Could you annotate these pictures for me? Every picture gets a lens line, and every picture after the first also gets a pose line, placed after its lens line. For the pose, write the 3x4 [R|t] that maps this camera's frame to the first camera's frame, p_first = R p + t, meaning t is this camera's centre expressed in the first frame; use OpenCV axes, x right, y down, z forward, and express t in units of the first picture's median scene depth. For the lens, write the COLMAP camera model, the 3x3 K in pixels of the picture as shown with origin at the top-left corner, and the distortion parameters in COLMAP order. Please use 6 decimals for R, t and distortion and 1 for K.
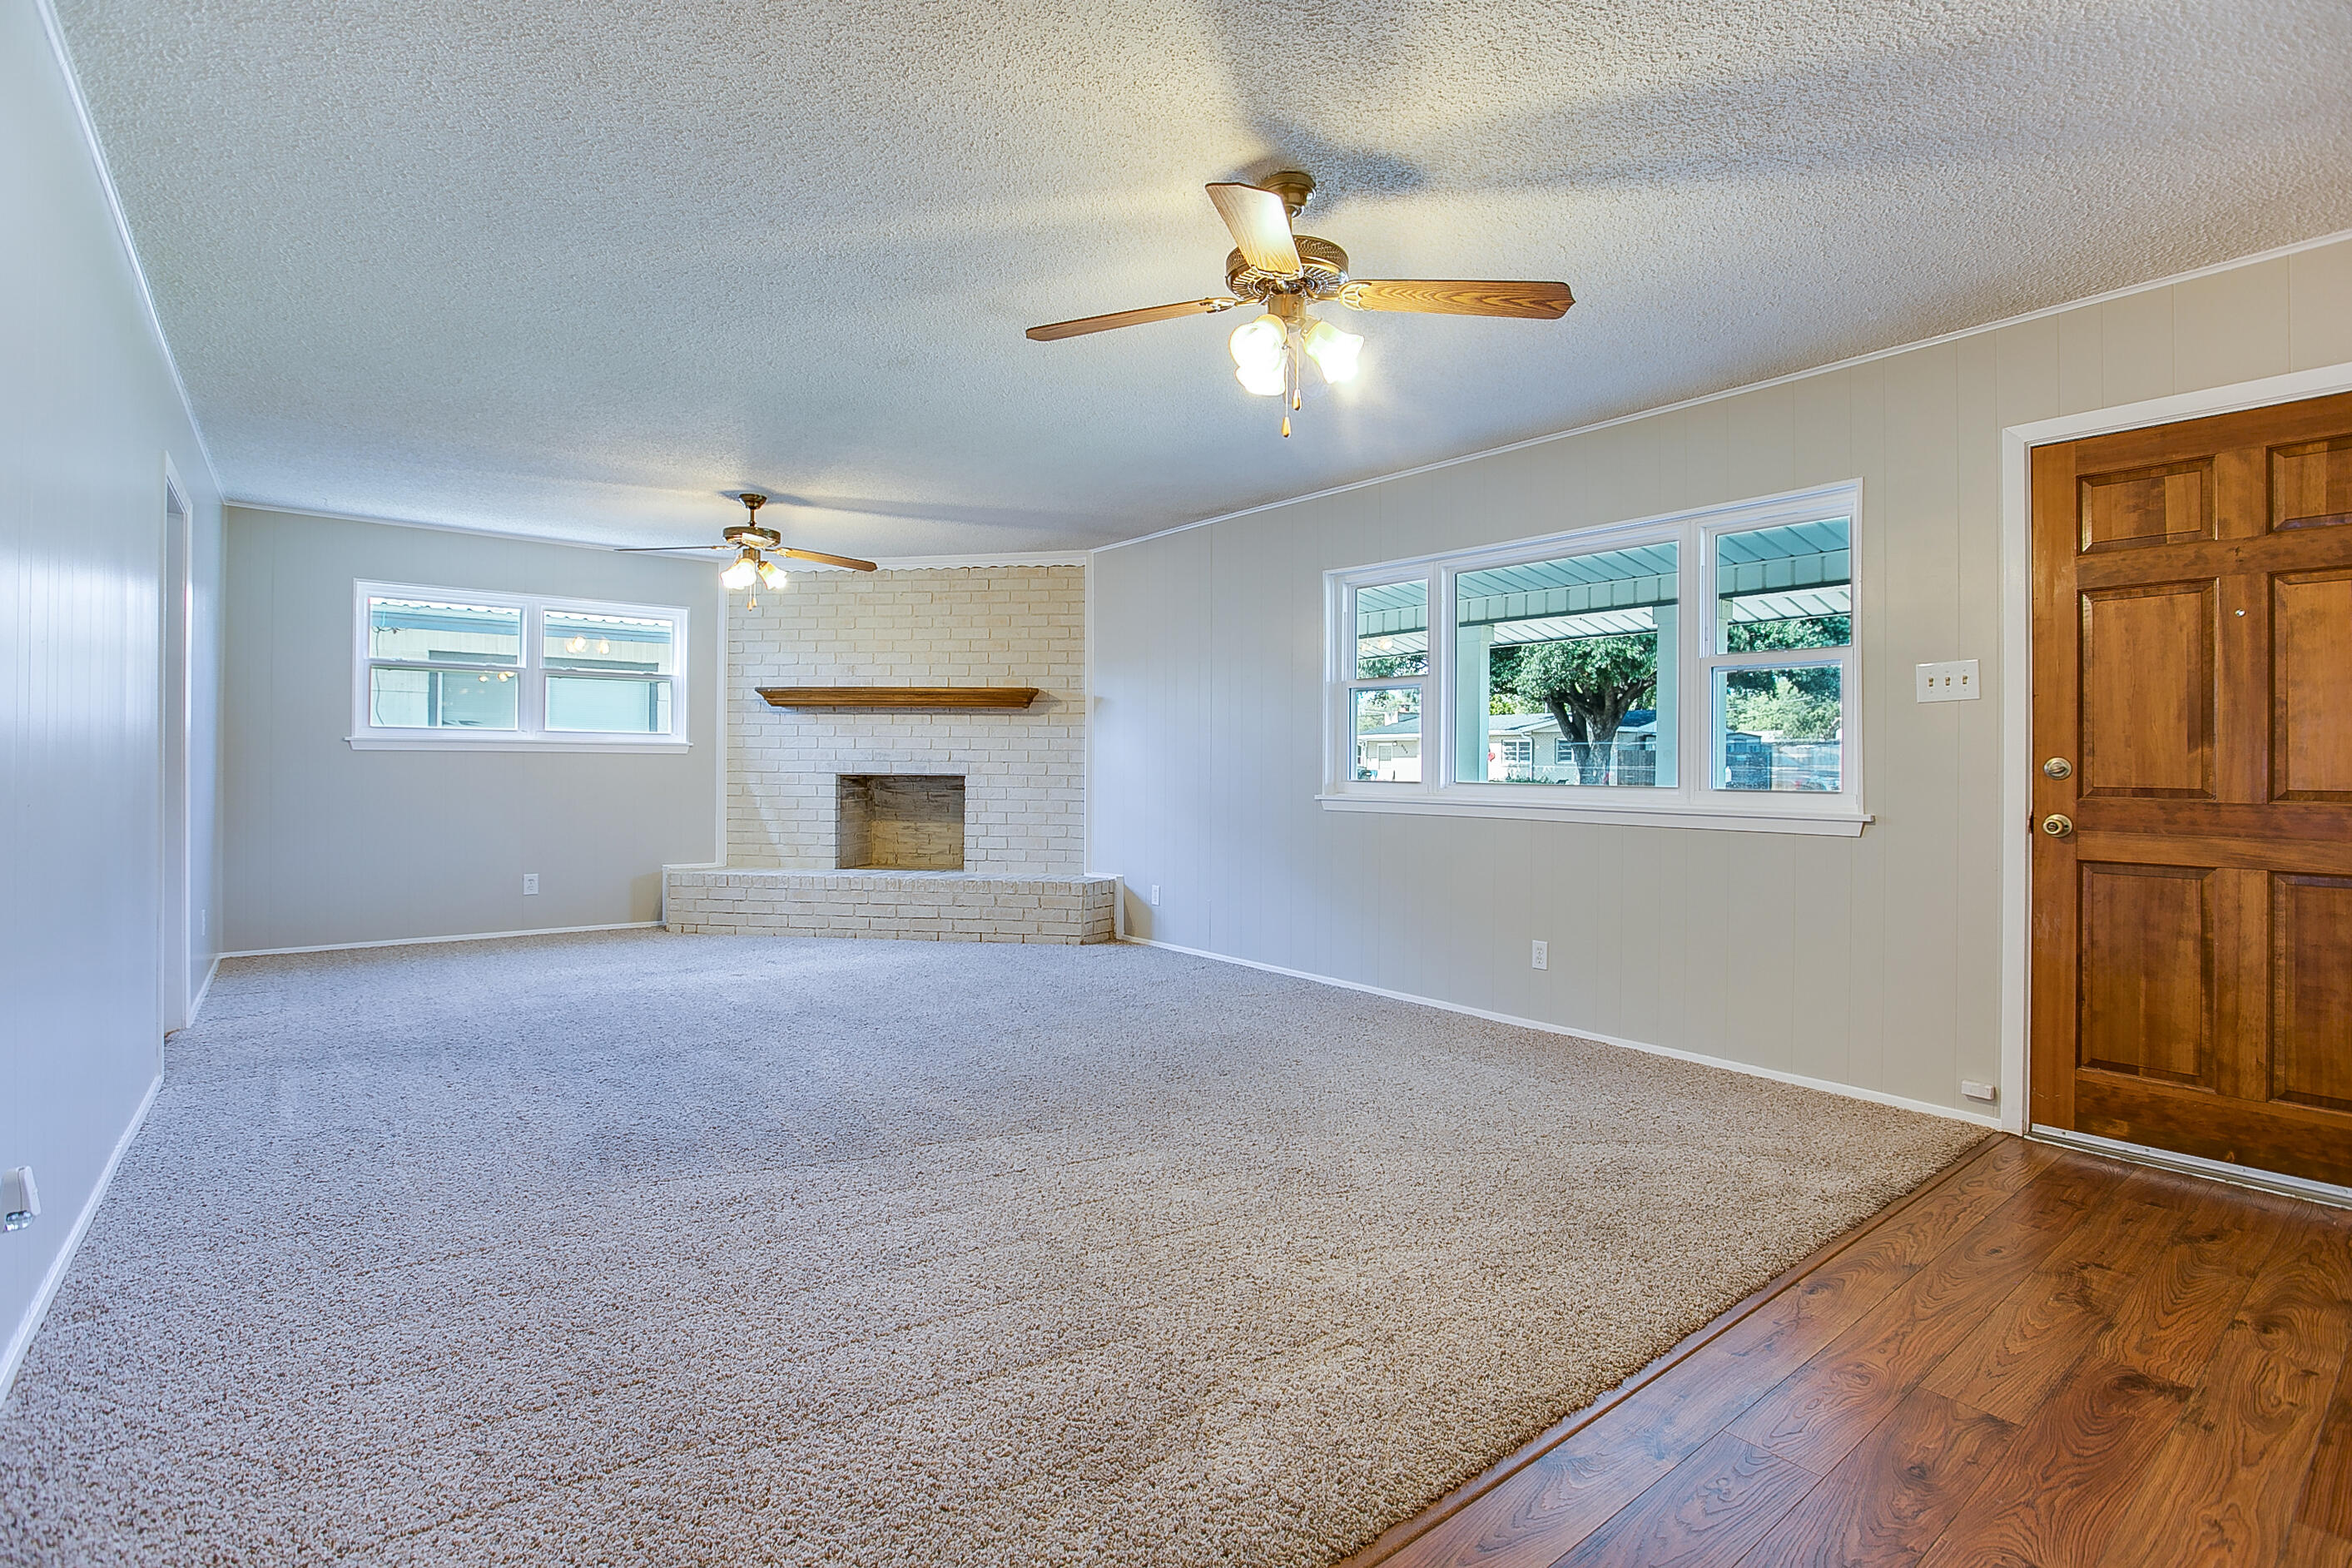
lens RADIAL K [[1117.0, 0, 1163.2], [0, 1117.0, 748.7], [0, 0, 1]] dist [-0.056781, 0.000110]
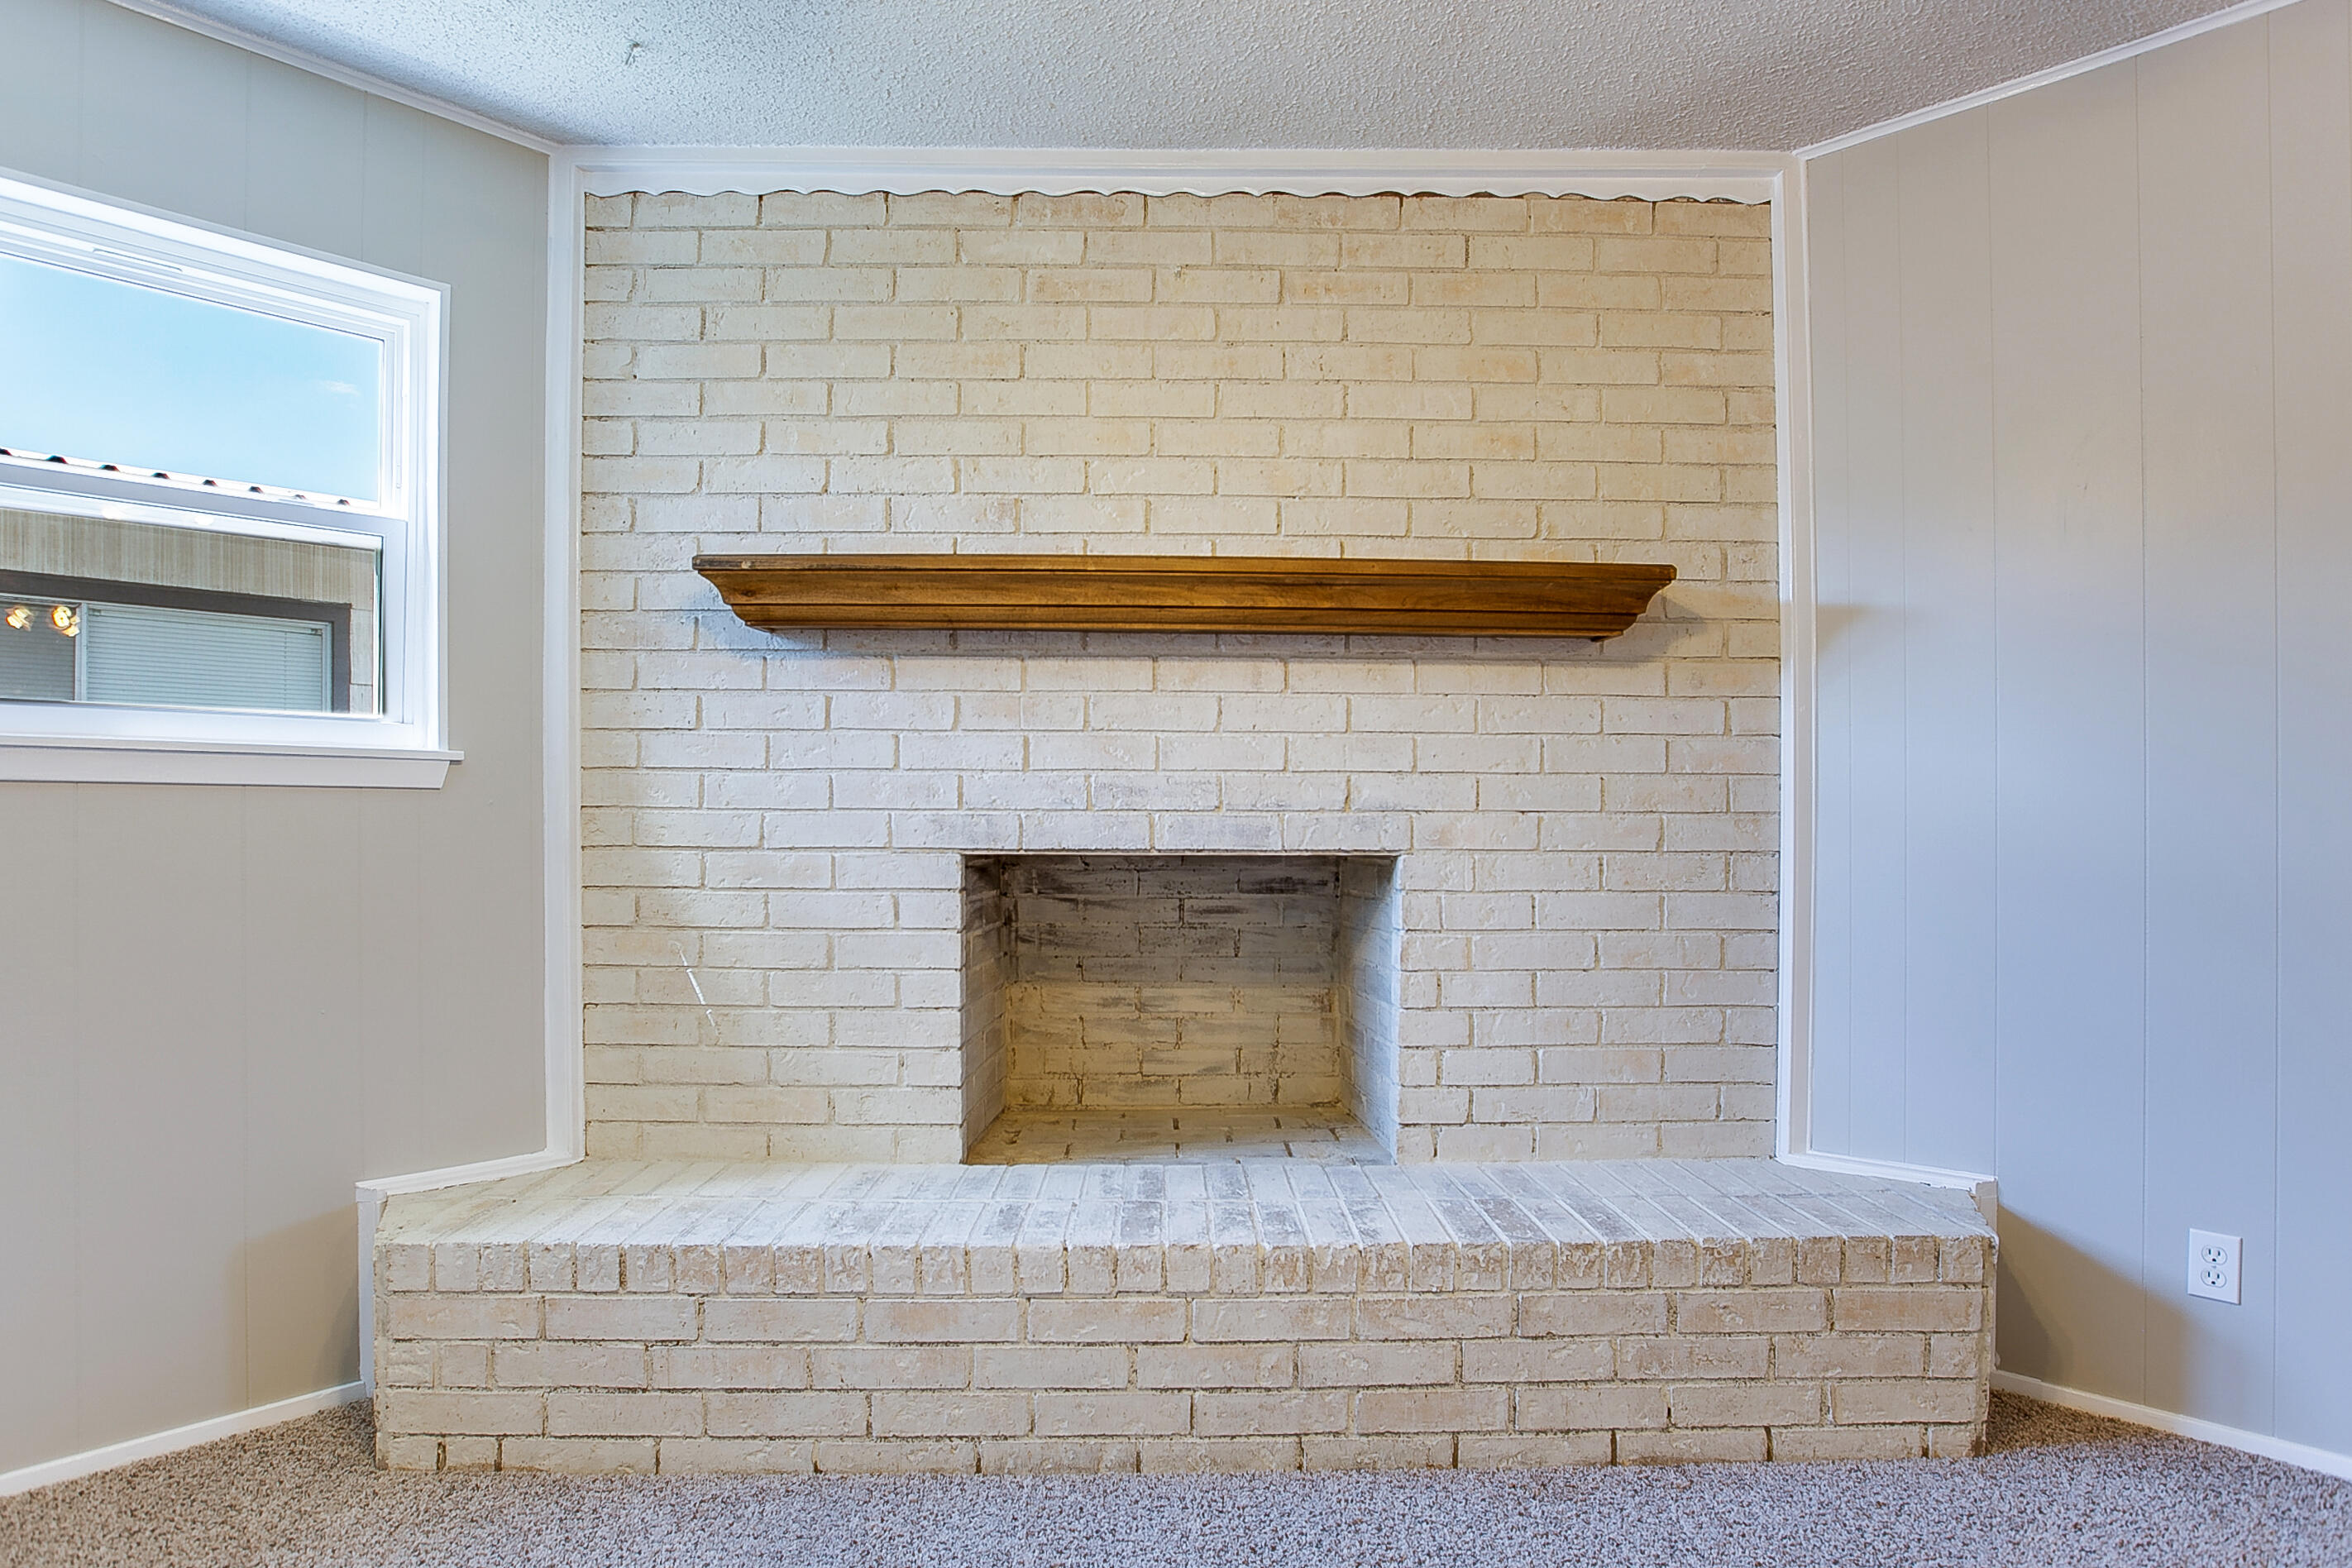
lens RADIAL K [[1298.8, 0, 1171.2], [0, 1298.8, 819.1], [0, 0, 1]] dist [-0.066935, 0.041691]
pose [[0.990494, -0.005282, 0.137452, -0.292534], [0.003215, 0.999878, 0.015257, 0.008342], [-0.137516, -0.014670, 0.990391, 0.653825]]
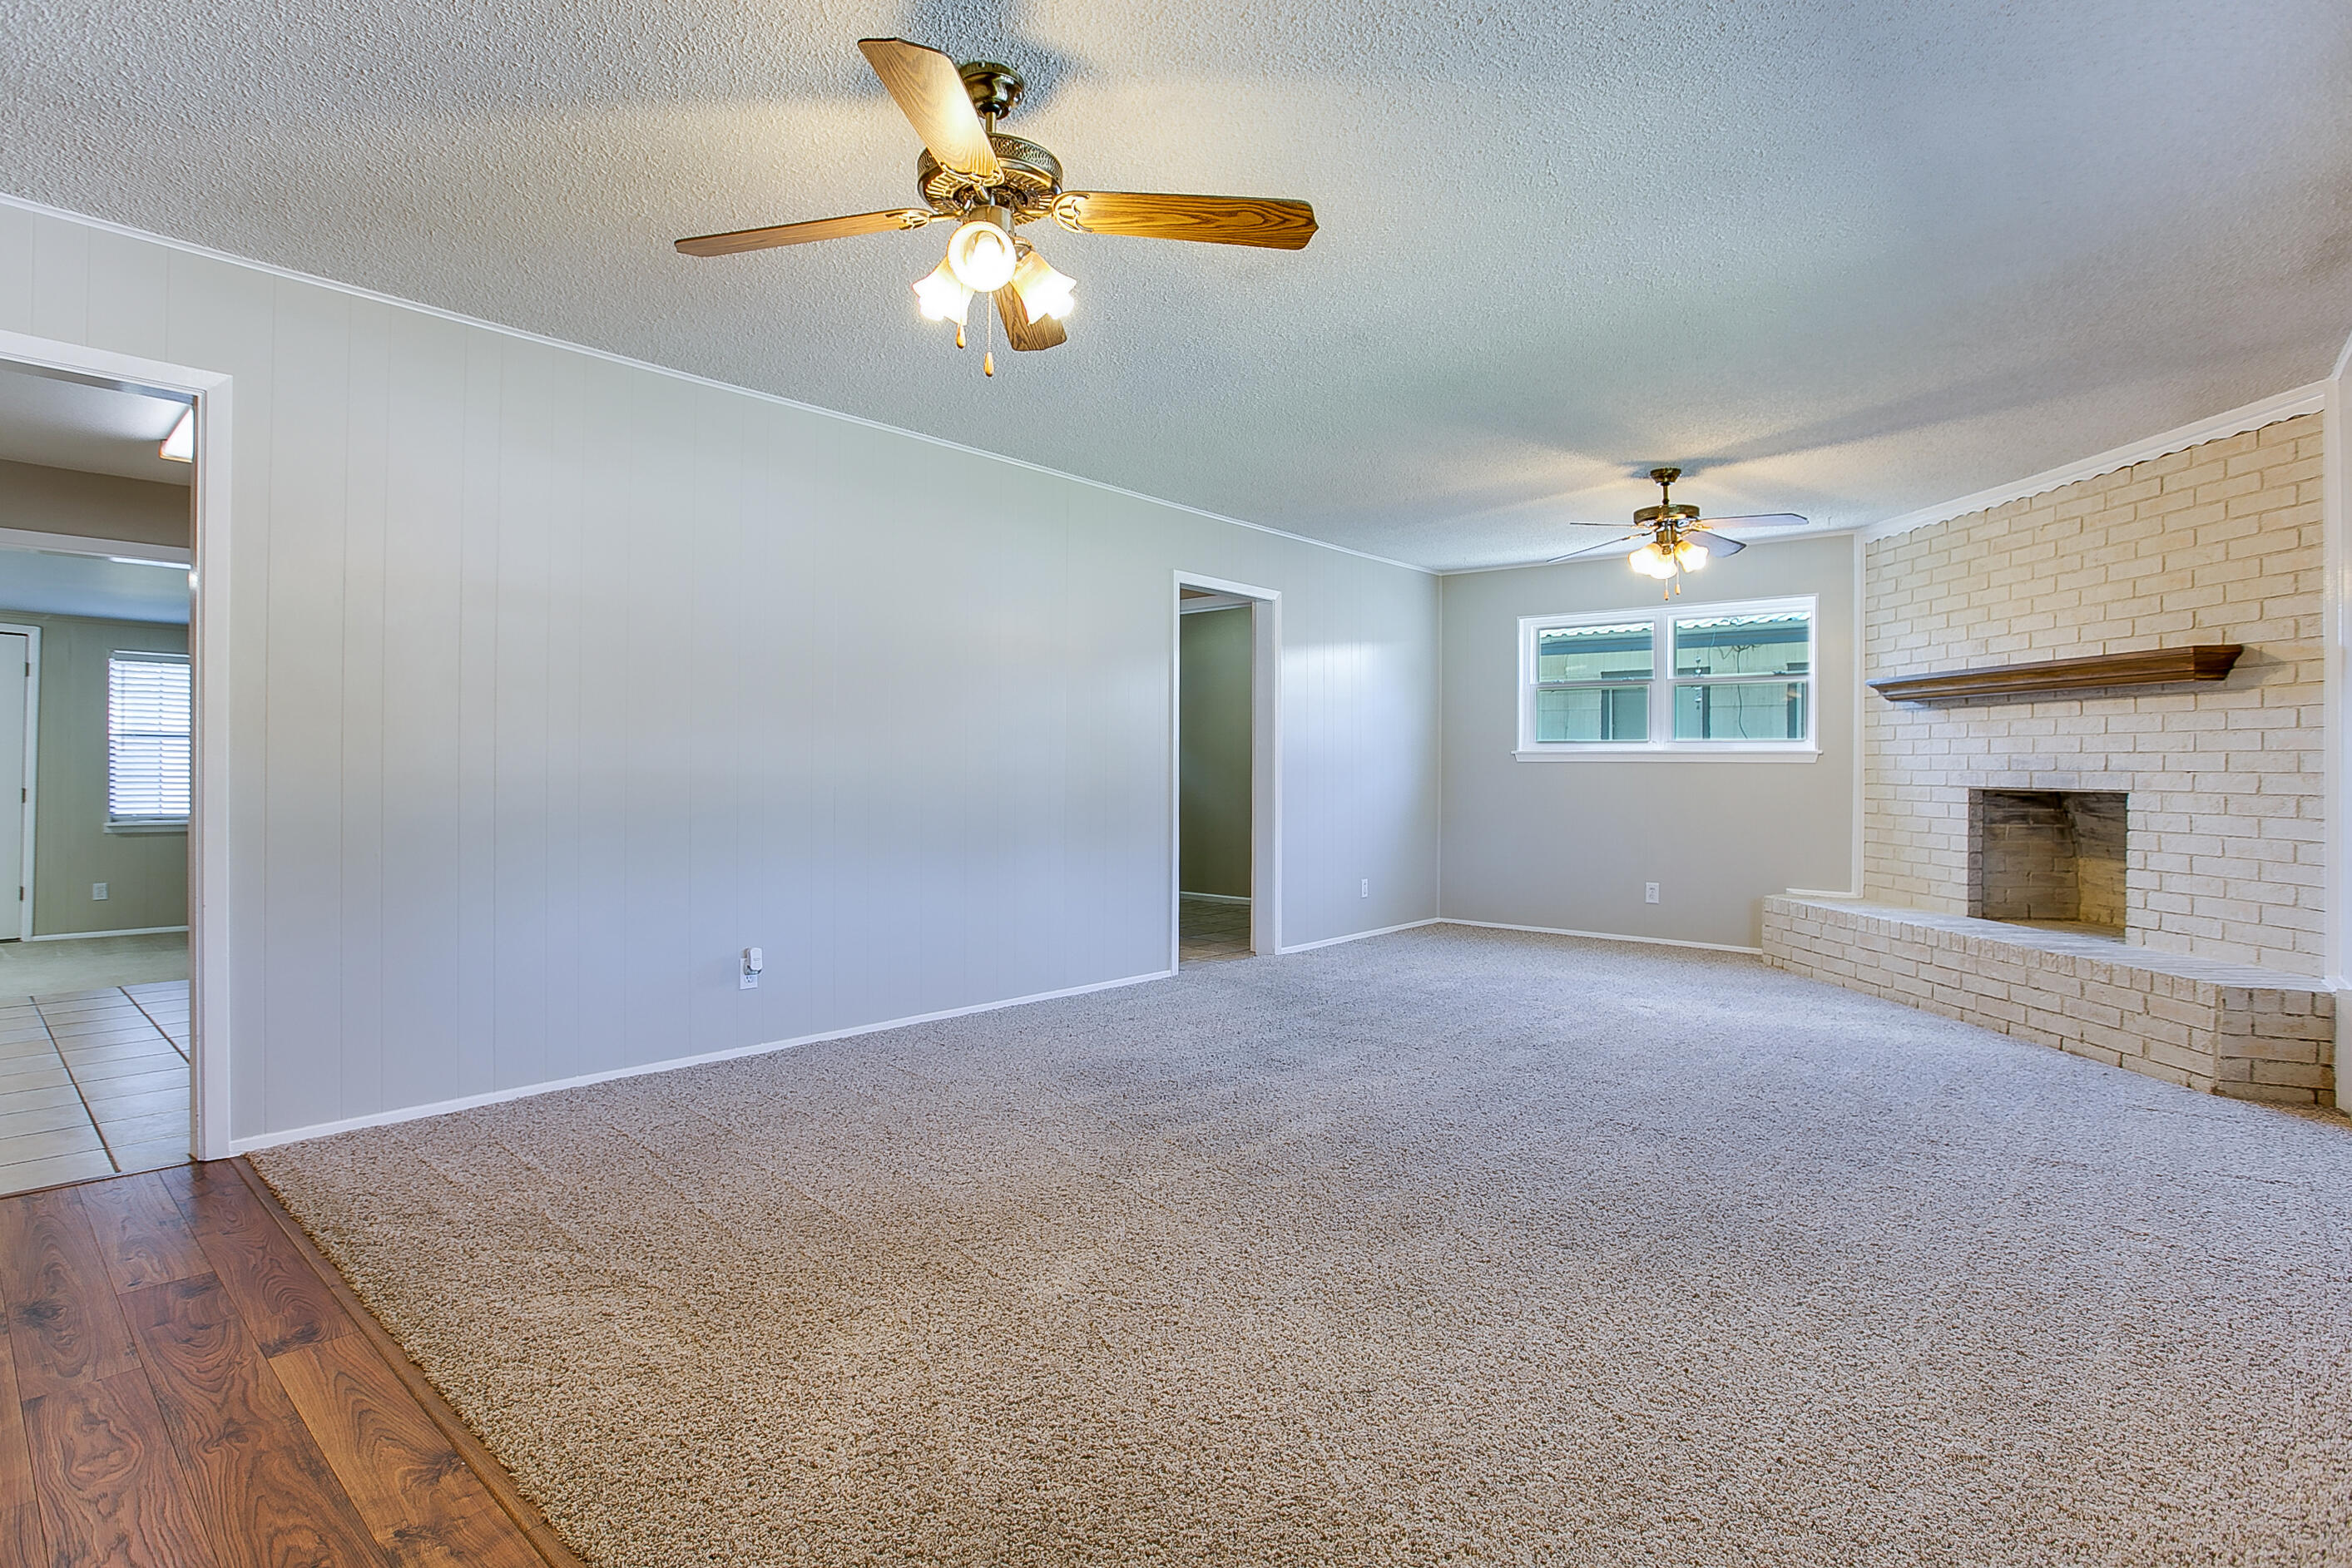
lens RADIAL K [[1142.3, 0, 1172.0], [0, 1142.3, 765.1], [0, 0, 1]] dist [-0.024501, 0.000571]
pose [[0.184542, -0.007197, -0.982798, 0.354101], [0.006316, 0.999961, -0.006137, 0.008670], [0.982804, -0.005075, 0.184580, 0.347103]]
